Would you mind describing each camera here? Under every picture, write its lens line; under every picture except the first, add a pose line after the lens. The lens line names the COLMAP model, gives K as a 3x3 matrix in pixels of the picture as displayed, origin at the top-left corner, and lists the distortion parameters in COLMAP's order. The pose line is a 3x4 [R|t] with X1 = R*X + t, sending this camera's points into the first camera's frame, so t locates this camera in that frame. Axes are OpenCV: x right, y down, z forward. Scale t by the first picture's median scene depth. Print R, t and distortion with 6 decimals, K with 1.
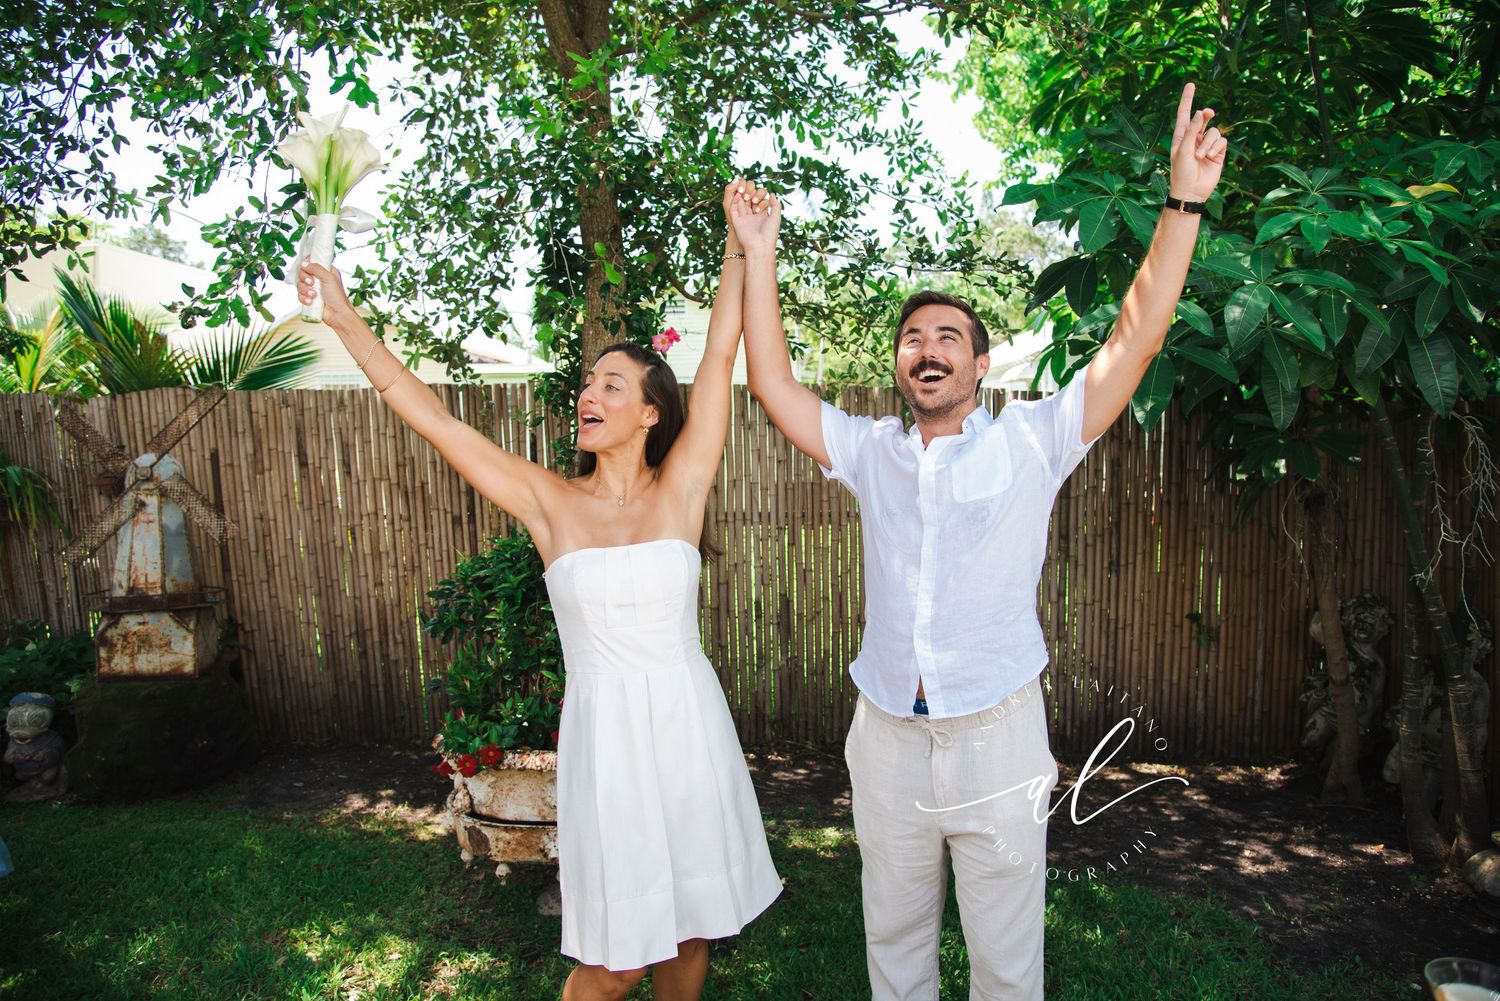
lens RADIAL K [[979.6, 0, 750.0], [0, 979.6, 500.5], [0, 0, 1]] dist [-0.033935, -0.000566]
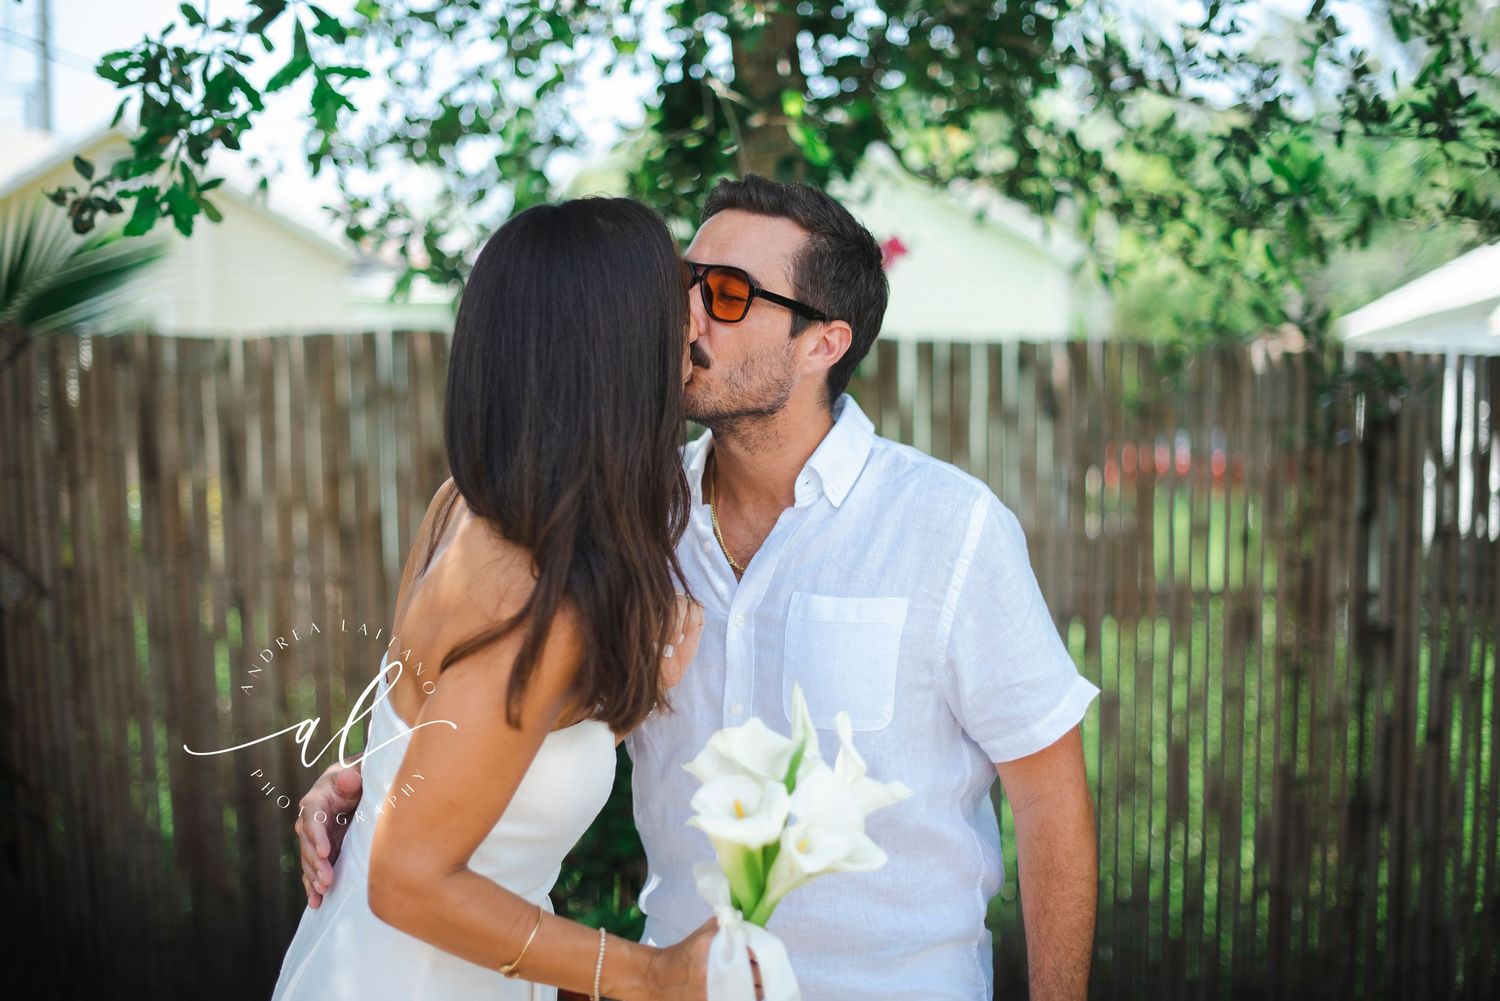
lens RADIAL K [[2170.1, 0, 750.0], [0, 2170.1, 500.5], [0, 0, 1]] dist [-0.011448, -0.057696]
pose [[0.996234, 0.020479, -0.084249, -0.043135], [-0.023512, 0.999105, -0.035168, 0.012026], [0.083454, 0.037017, 0.995824, -0.162566]]
